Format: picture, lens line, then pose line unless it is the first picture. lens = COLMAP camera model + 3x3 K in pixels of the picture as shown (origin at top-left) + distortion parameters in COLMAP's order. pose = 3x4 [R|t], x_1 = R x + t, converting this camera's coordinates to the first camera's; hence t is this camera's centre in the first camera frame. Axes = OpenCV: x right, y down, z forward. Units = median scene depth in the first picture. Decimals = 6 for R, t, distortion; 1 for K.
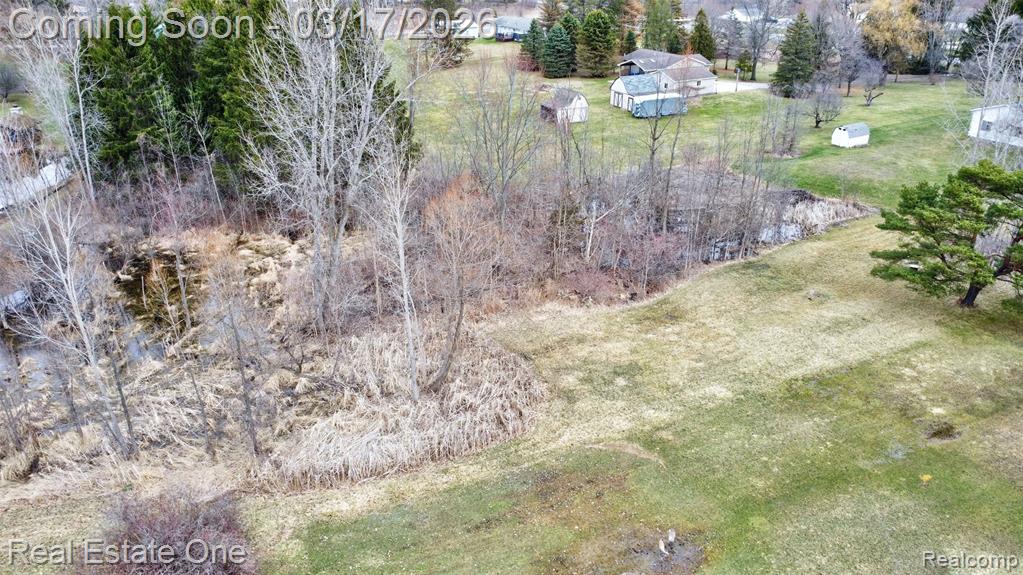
lens RADIAL K [[740.9, 0, 511.5], [0, 740.9, 287.5], [0, 0, 1]] dist [-0.033081, -0.004454]
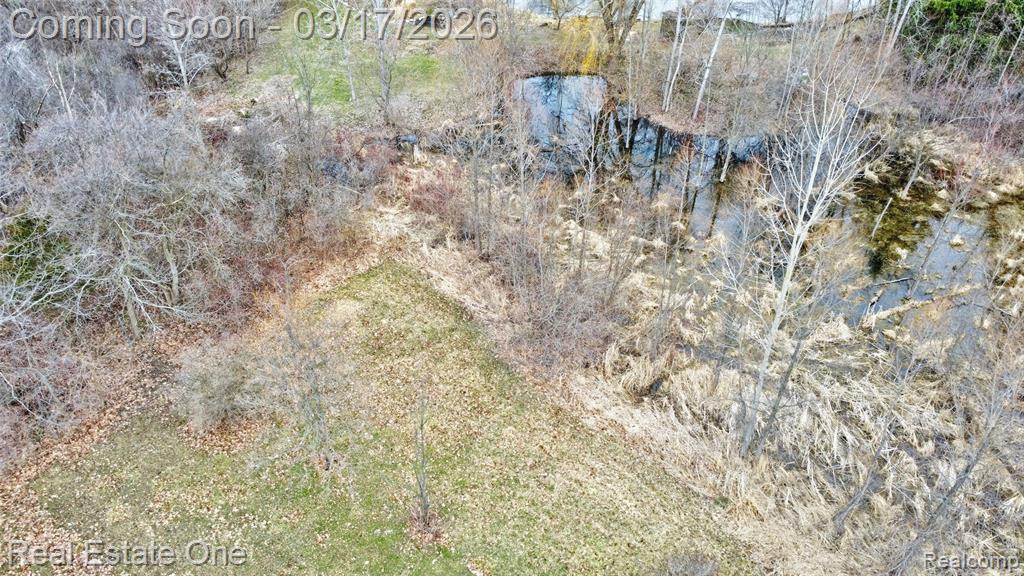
lens RADIAL K [[741.6, 0, 512.0], [0, 741.6, 288.0], [0, 0, 1]] dist [-0.033081, -0.004454]
pose [[0.543845, 0.535864, -0.645819, -0.224380], [-0.354520, 0.844241, 0.401961, -0.122594], [0.760623, 0.010352, 0.649111, 0.280957]]
